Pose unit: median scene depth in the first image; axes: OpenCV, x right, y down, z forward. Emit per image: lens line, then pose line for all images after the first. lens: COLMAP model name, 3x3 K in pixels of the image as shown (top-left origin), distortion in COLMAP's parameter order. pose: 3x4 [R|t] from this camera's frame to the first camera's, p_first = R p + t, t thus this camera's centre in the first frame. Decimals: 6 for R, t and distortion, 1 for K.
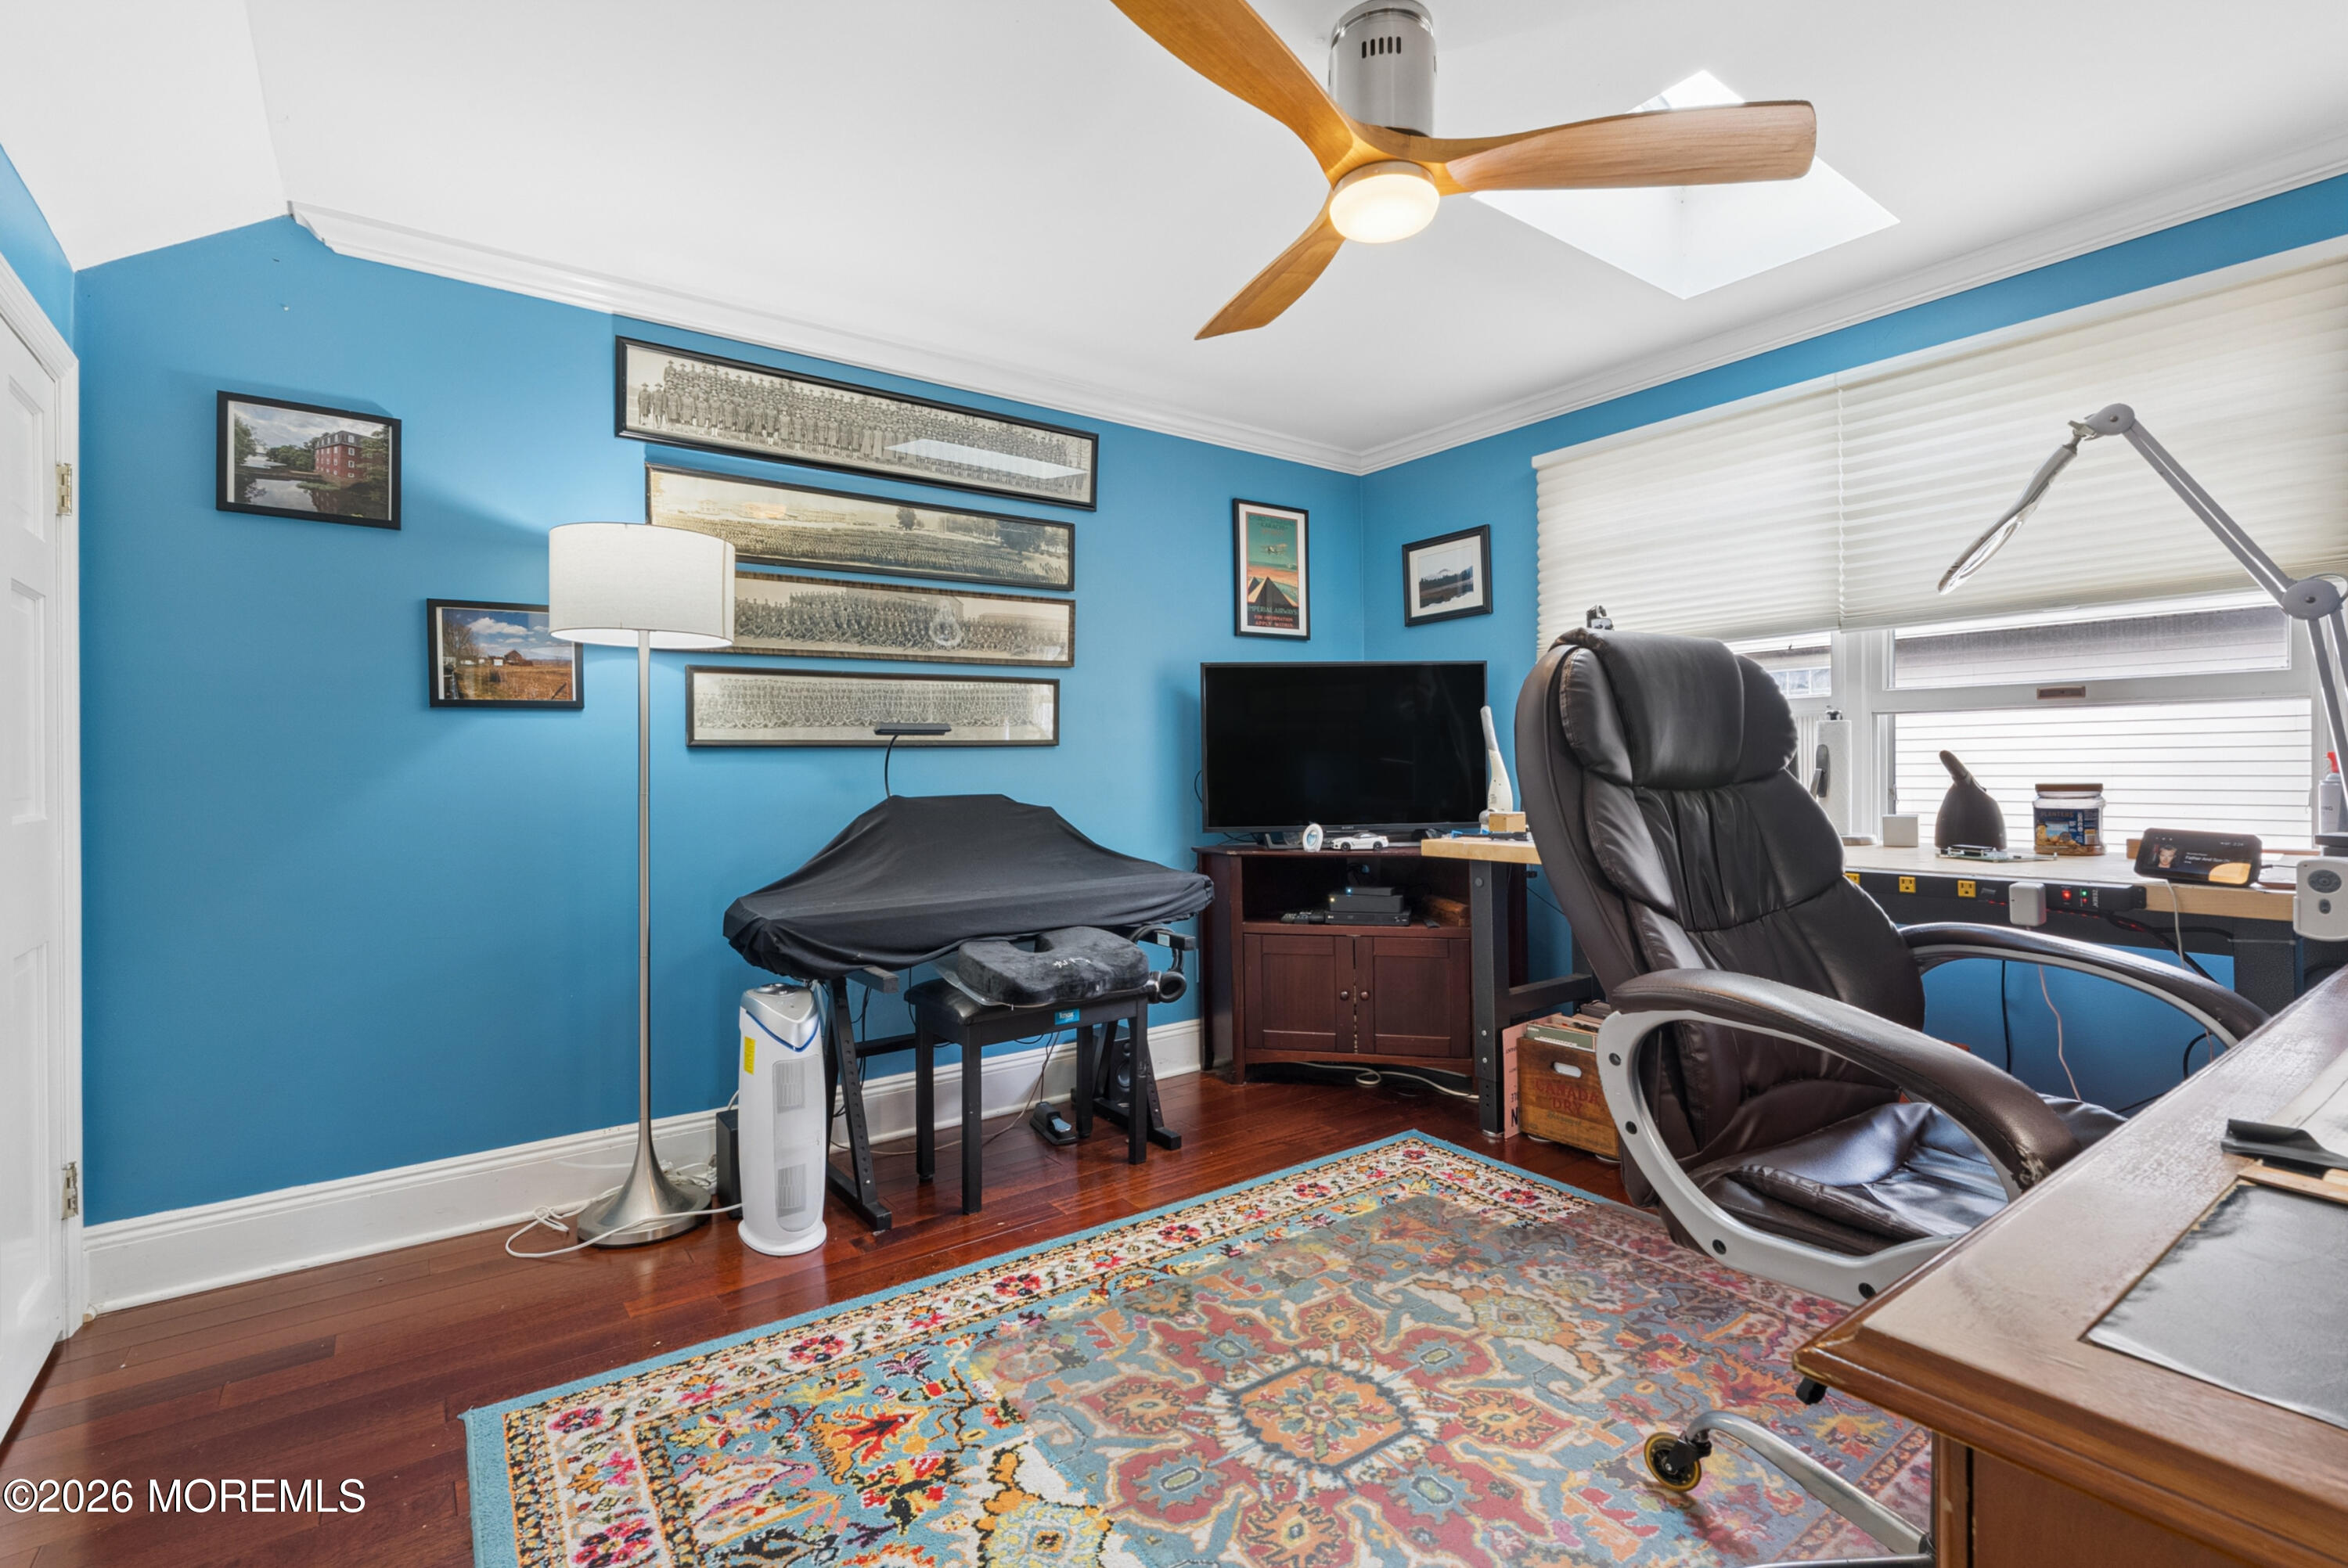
lens RADIAL K [[1078.4, 0, 1182.3], [0, 1078.4, 745.7], [0, 0, 1]] dist [-0.000941, 0.000328]
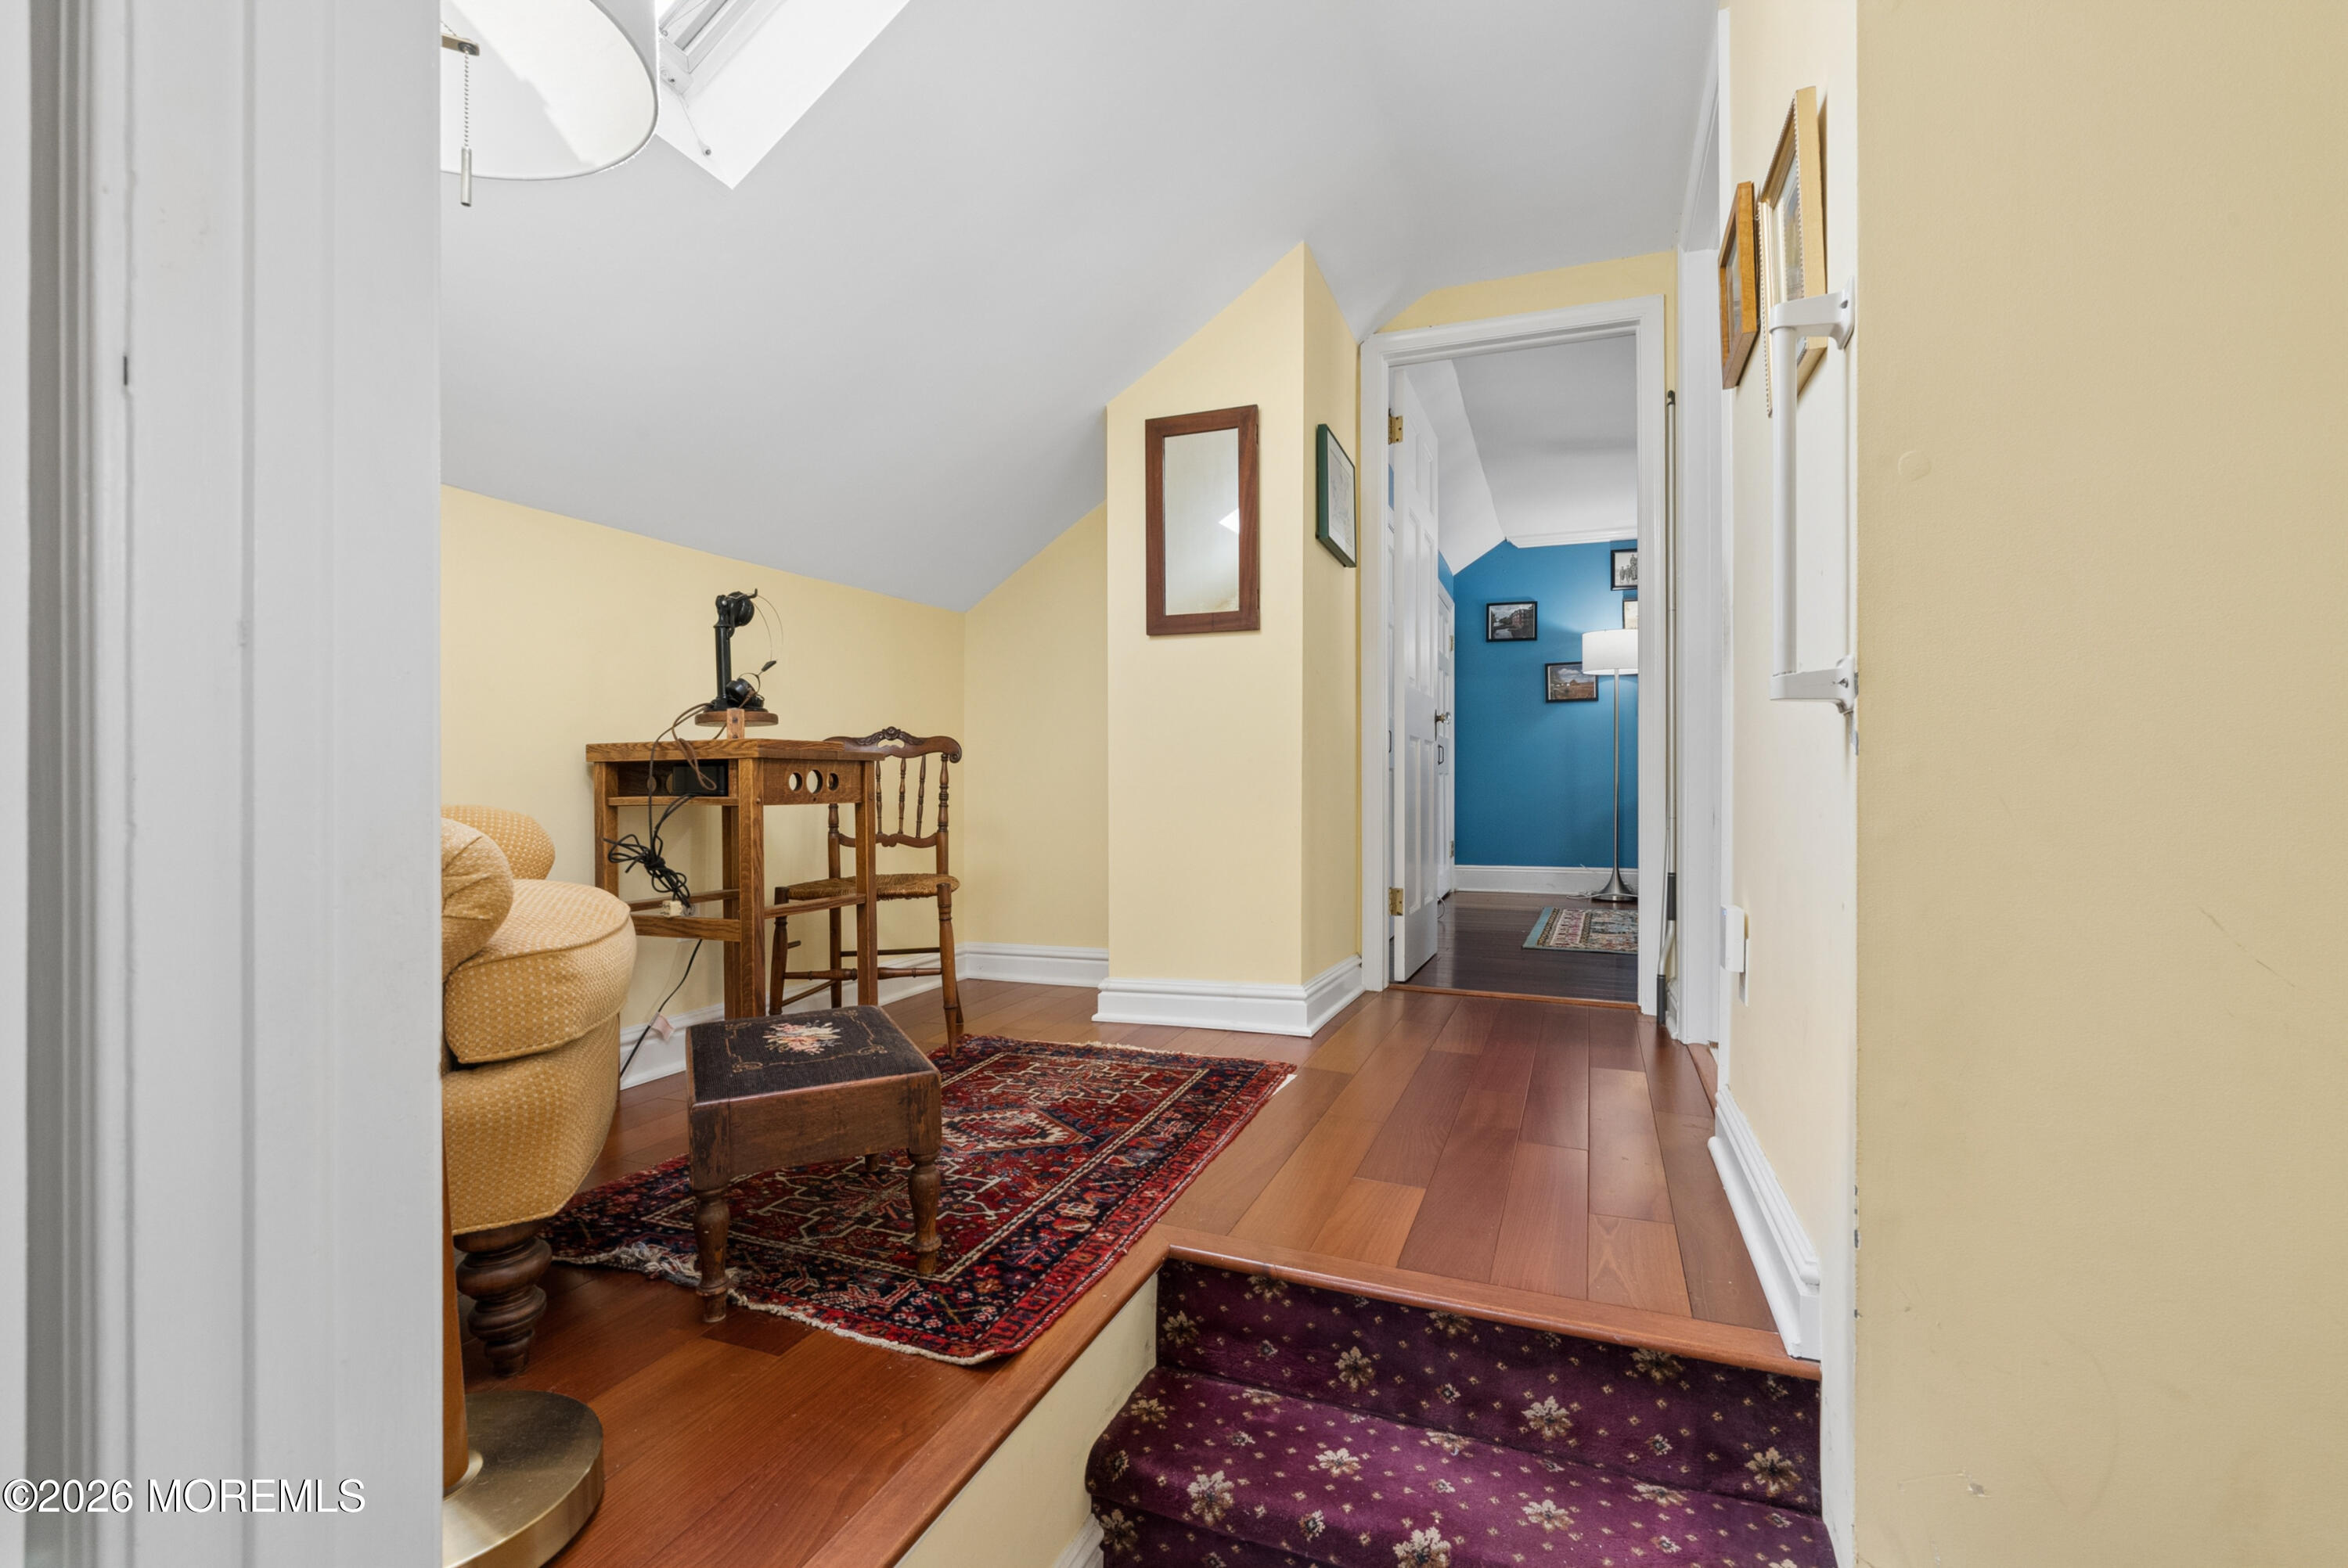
lens RADIAL K [[1078.4, 0, 1176.8], [0, 1078.4, 787.8], [0, 0, 1]] dist [-0.000941, 0.000328]
pose [[0.521517, 0.001897, -0.853239, 1.170915], [0.000306, 0.999997, 0.002410, 0.176261], [0.853241, -0.001518, 0.521515, -1.254932]]
